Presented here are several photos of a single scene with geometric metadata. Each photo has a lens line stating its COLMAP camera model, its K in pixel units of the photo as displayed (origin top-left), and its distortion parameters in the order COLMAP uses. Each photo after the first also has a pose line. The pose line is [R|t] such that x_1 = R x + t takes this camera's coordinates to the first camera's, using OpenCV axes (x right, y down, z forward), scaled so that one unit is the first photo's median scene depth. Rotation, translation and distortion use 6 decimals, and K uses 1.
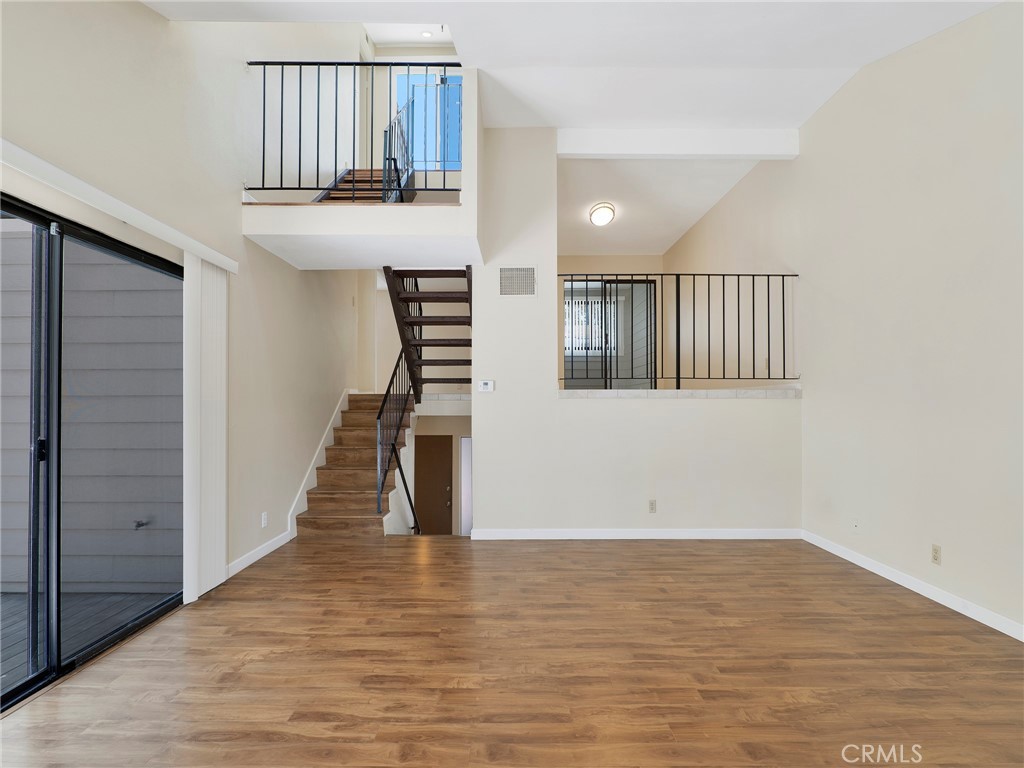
lens RADIAL K [[486.0, 0, 510.7], [0, 486.0, 393.0], [0, 0, 1]] dist [-0.023885, 0.006397]
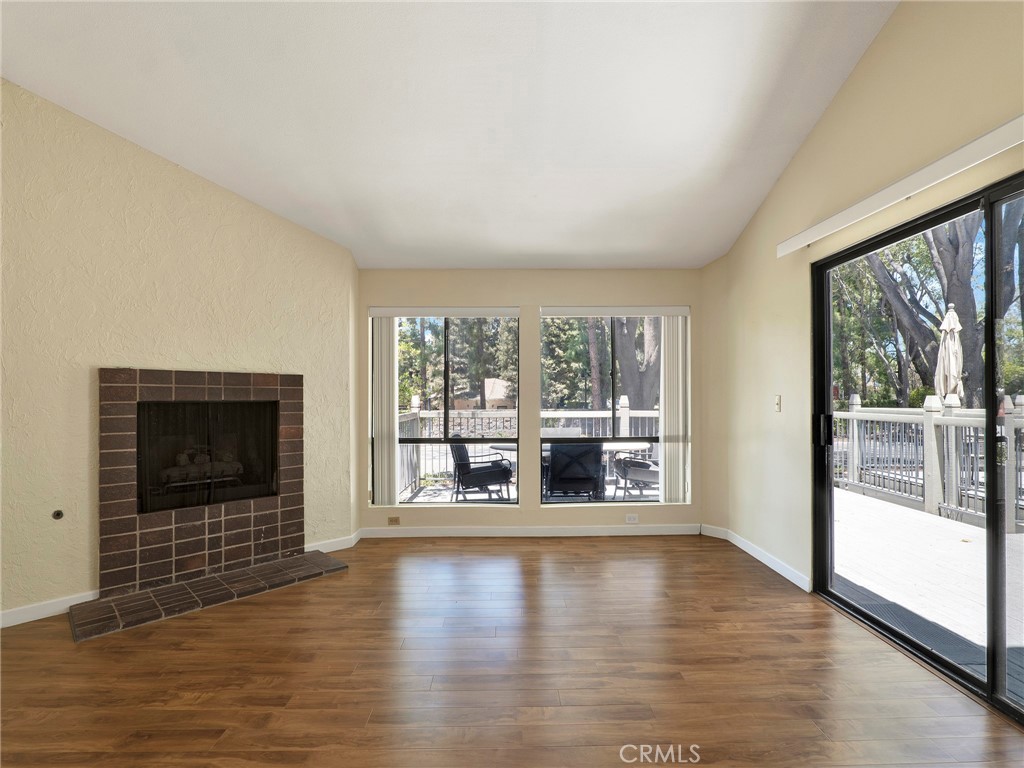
lens RADIAL K [[486.0, 0, 512.3], [0, 486.0, 390.1], [0, 0, 1]] dist [-0.023885, 0.006397]
pose [[-0.999936, 0.001961, -0.011122, -0.039100], [0.002296, 0.999543, -0.030153, 0.029303], [0.011058, -0.030177, -0.999483, 1.735304]]
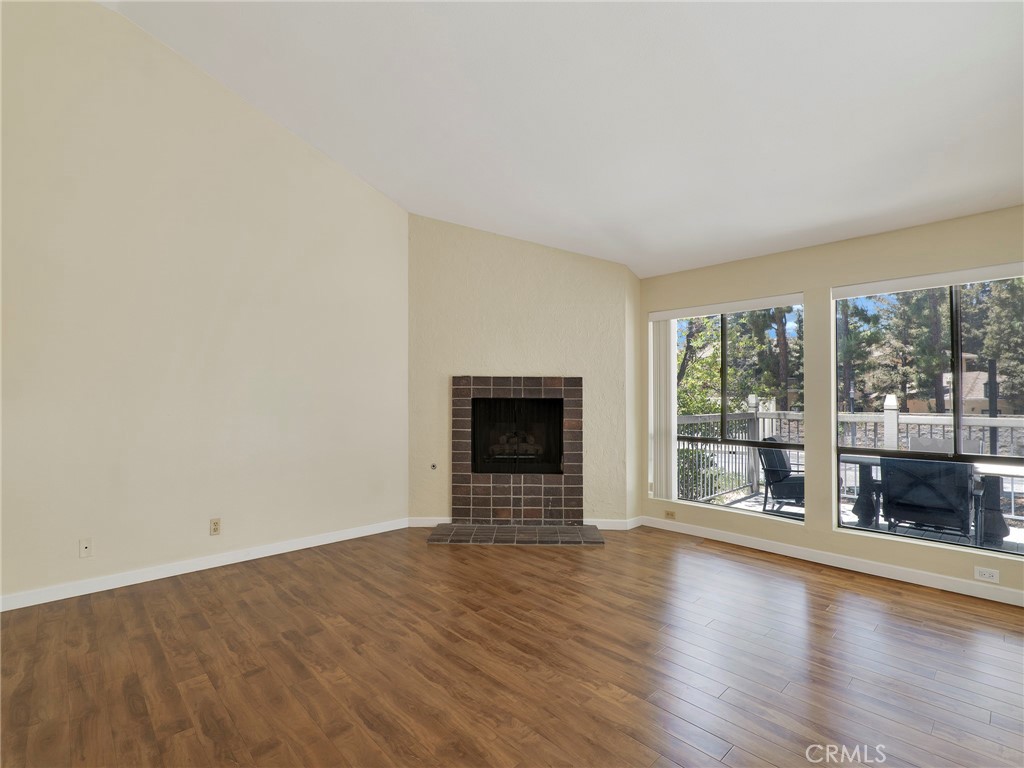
lens RADIAL K [[486.0, 0, 513.5], [0, 486.0, 385.2], [0, 0, 1]] dist [-0.023885, 0.006397]
pose [[-0.683149, 0.013575, 0.730153, -0.592449], [-0.015264, 0.999343, -0.032861, 0.029486], [-0.730120, -0.033594, -0.682493, 1.650721]]
